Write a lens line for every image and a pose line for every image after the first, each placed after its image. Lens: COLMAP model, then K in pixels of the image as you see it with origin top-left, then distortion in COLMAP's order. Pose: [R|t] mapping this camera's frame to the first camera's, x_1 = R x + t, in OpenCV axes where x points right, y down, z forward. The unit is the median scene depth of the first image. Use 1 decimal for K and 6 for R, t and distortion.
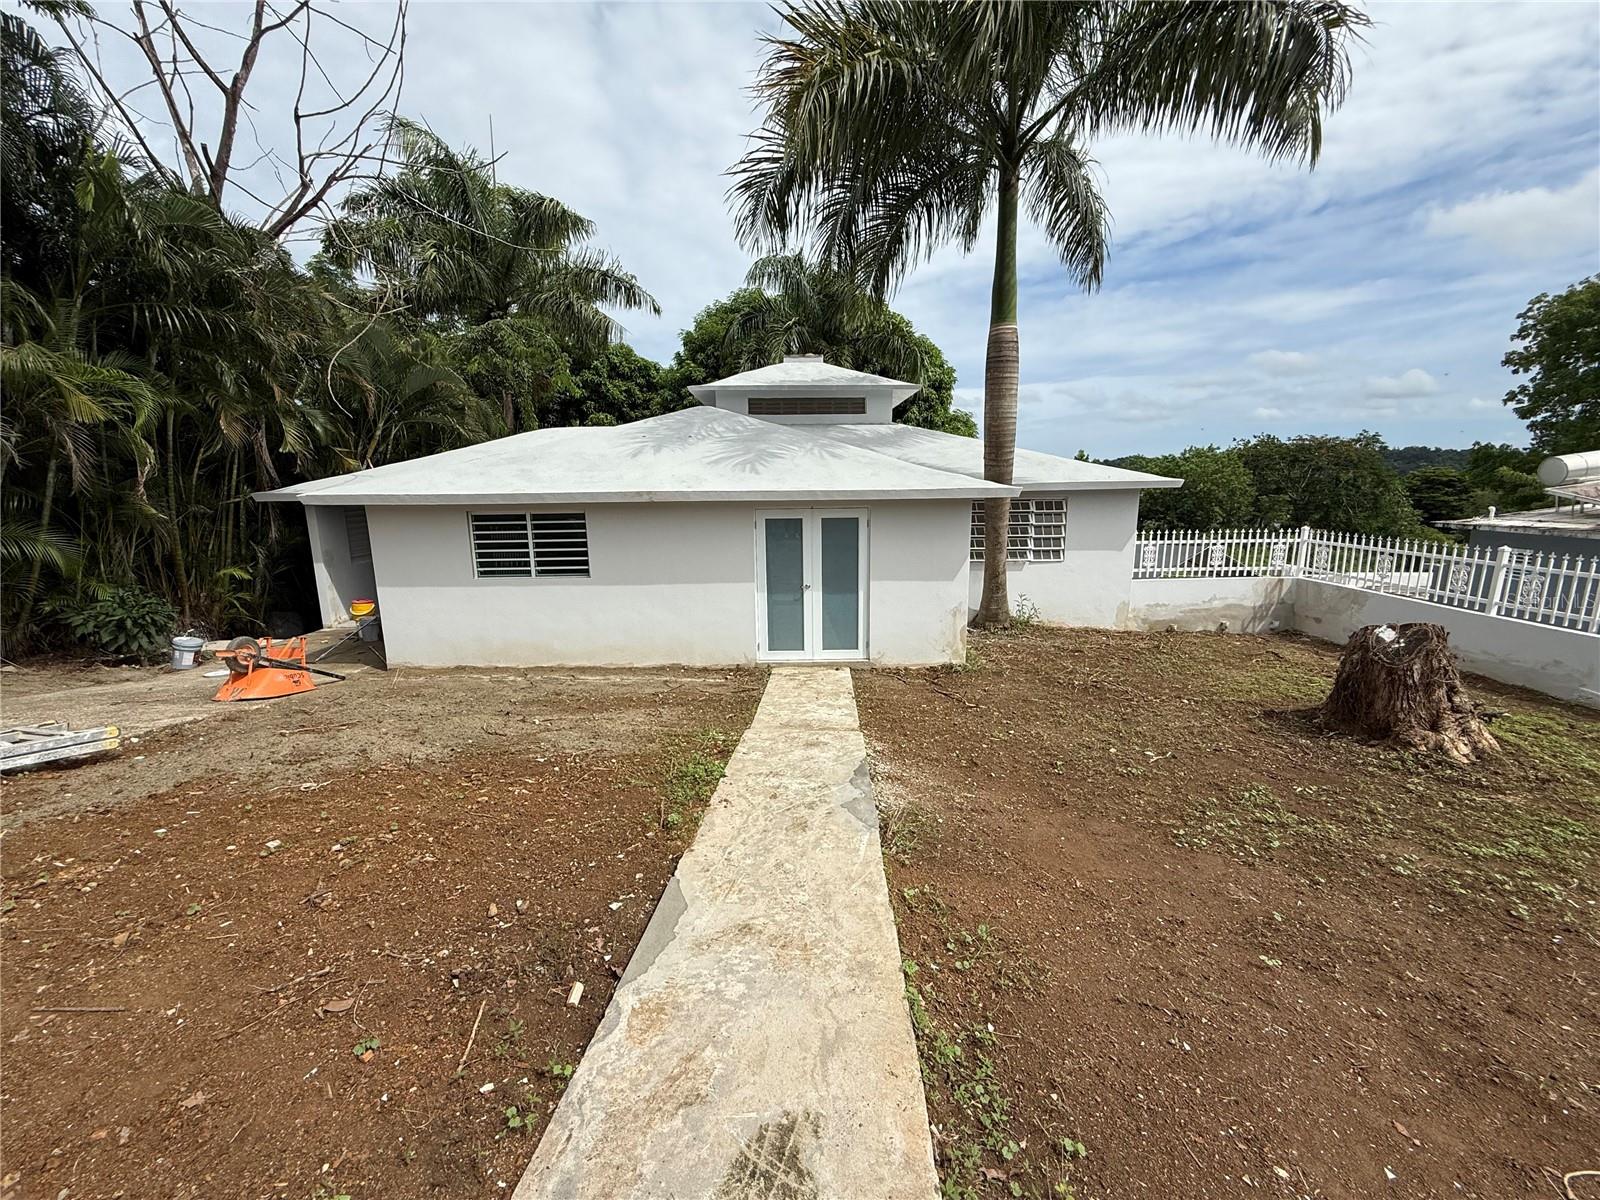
lens RADIAL K [[639.8, 0, 799.5], [0, 639.8, 613.1], [0, 0, 1]] dist [0.000390, 0.000362]
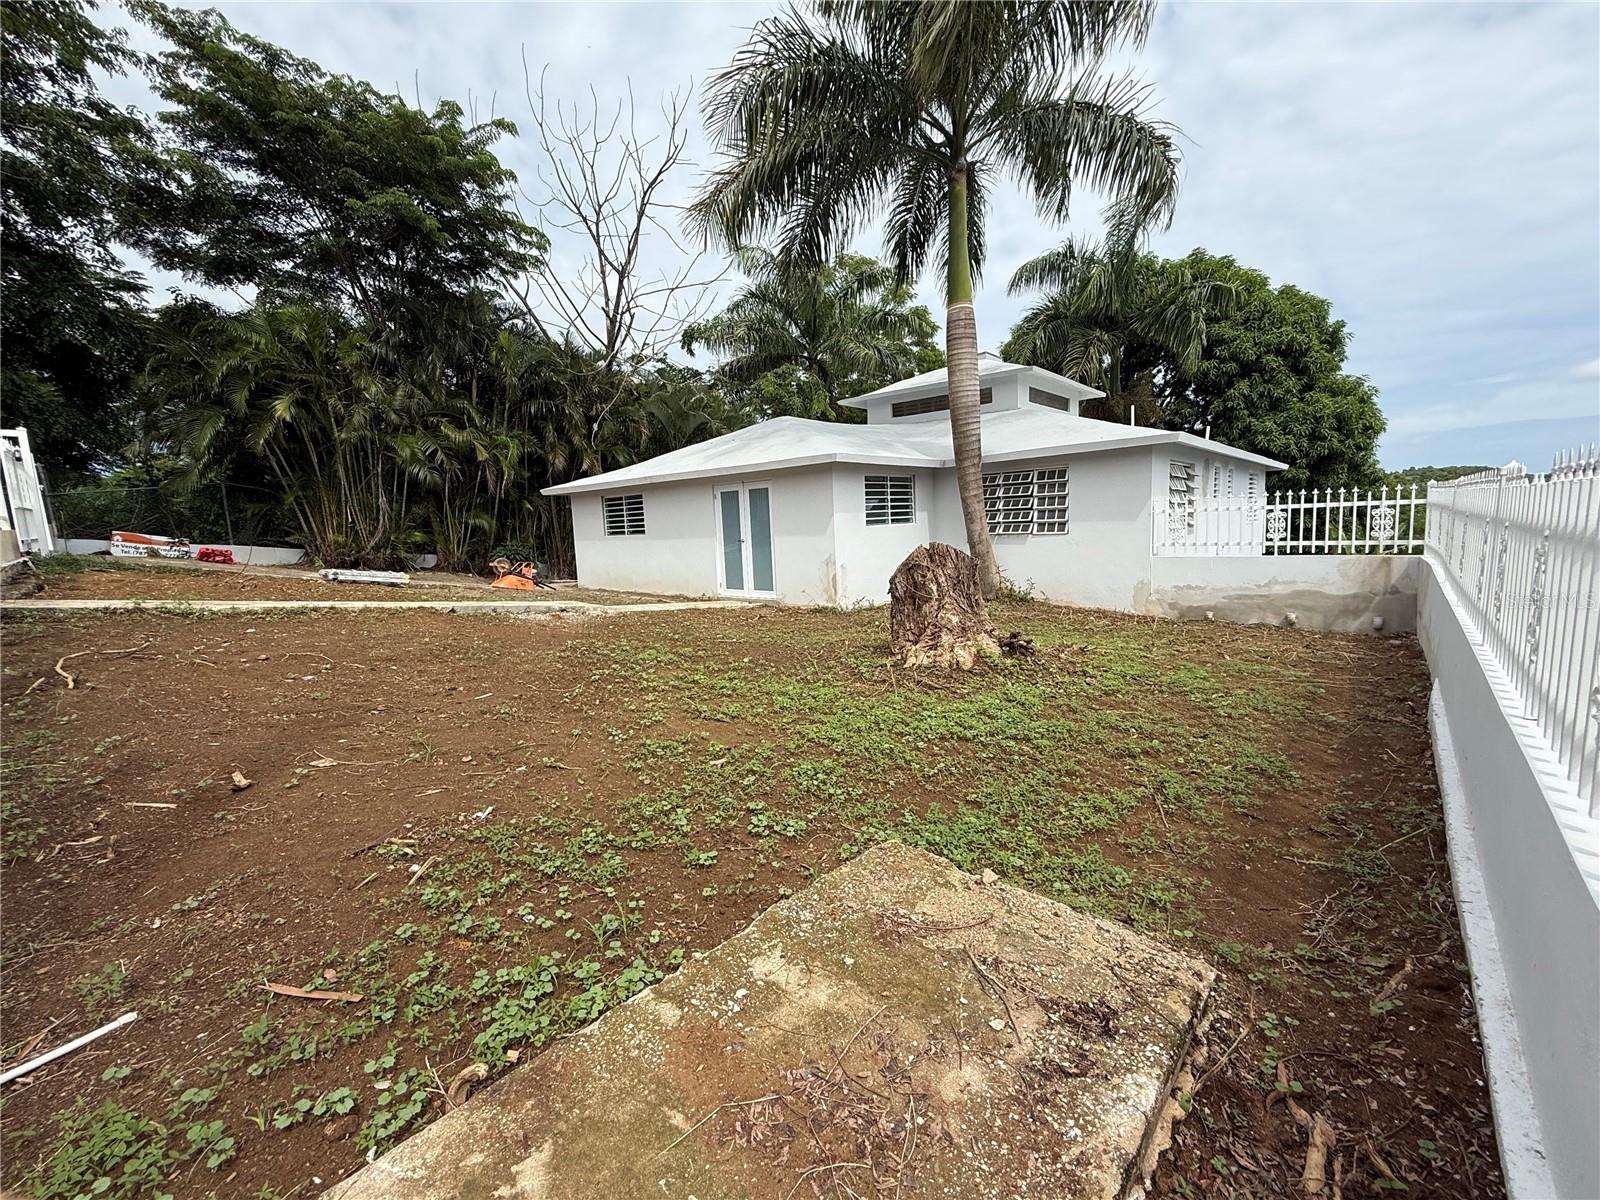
lens RADIAL K [[660.0, 0, 800.0], [0, 660.0, 600.0], [0, 0, 1]] dist [-0.001822, -0.000125]
pose [[0.742521, 0.059947, -0.667135, 0.750399], [-0.100479, 0.994686, -0.022453, 0.072528], [0.662243, 0.083705, 0.744599, 0.042319]]
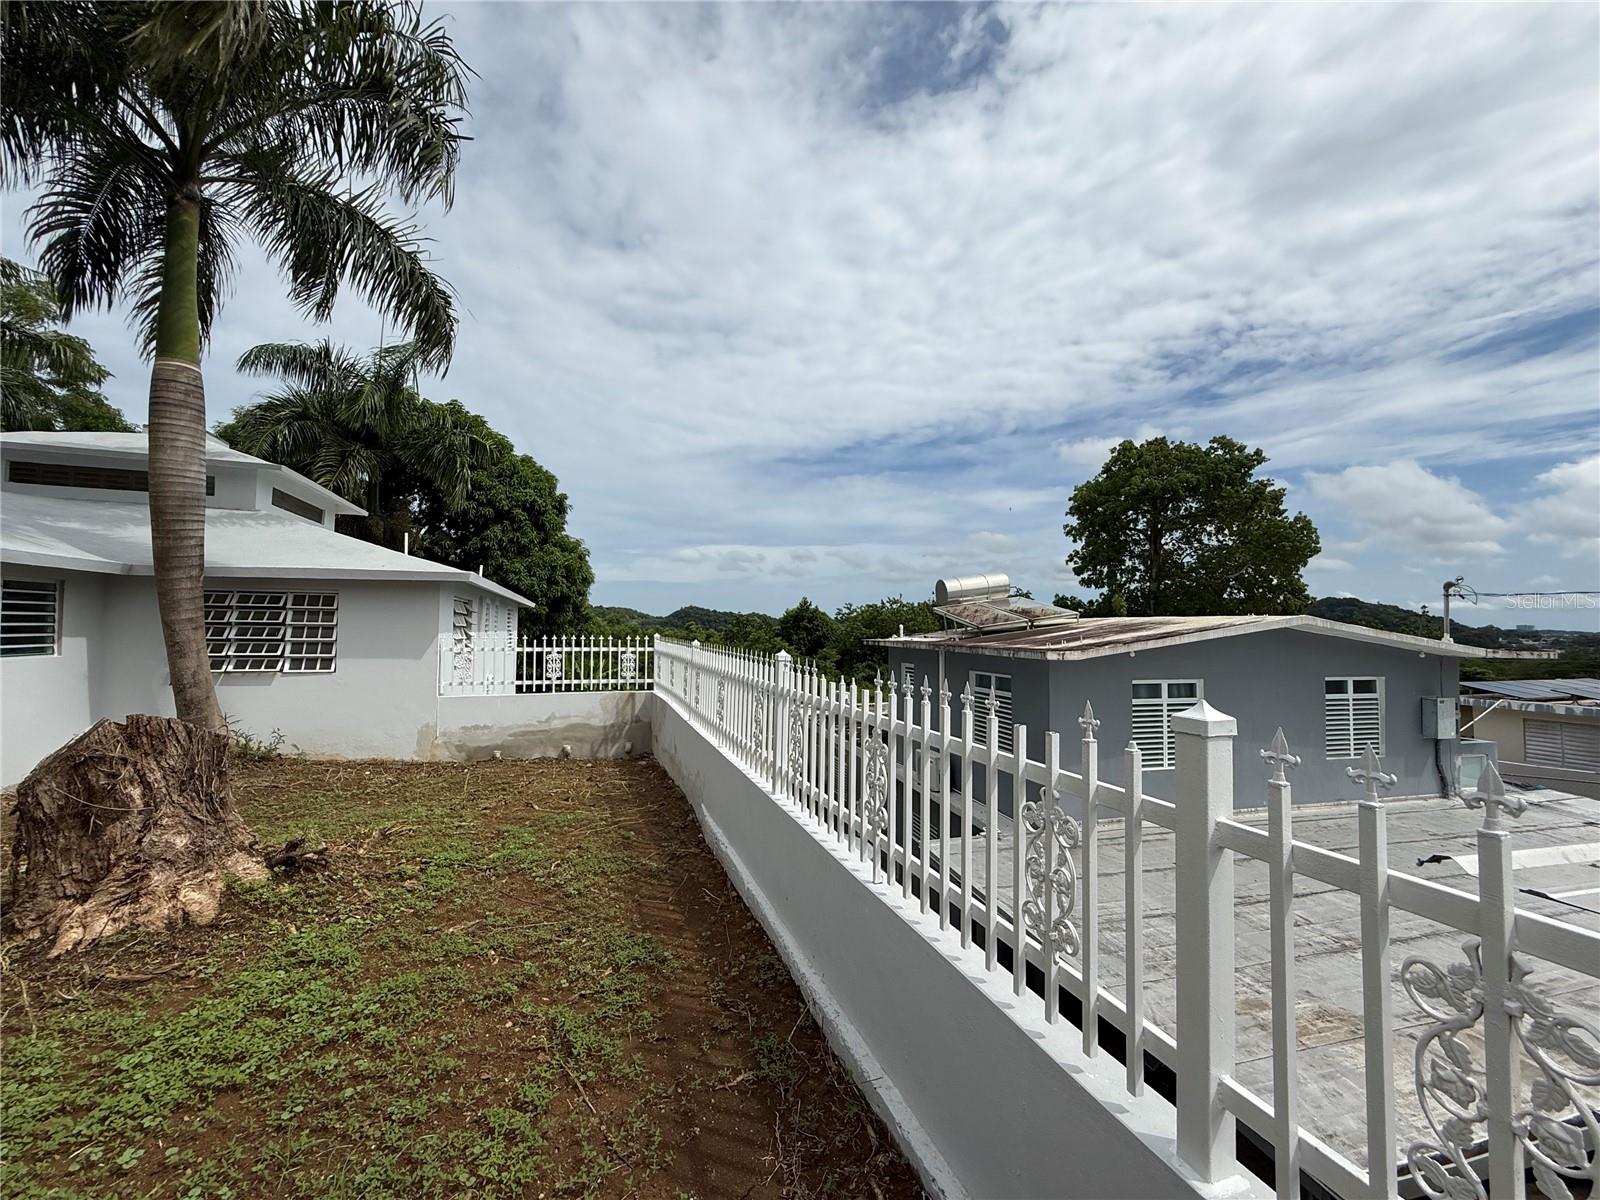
lens RADIAL K [[640.1, 0, 812.0], [0, 640.1, 604.4], [0, 0, 1]] dist [-0.001085, -0.000145]
pose [[0.948374, 0.034432, 0.315279, 0.697246], [0.042736, 0.971149, -0.234614, 0.044181], [-0.314261, 0.235976, 0.919541, 0.088829]]
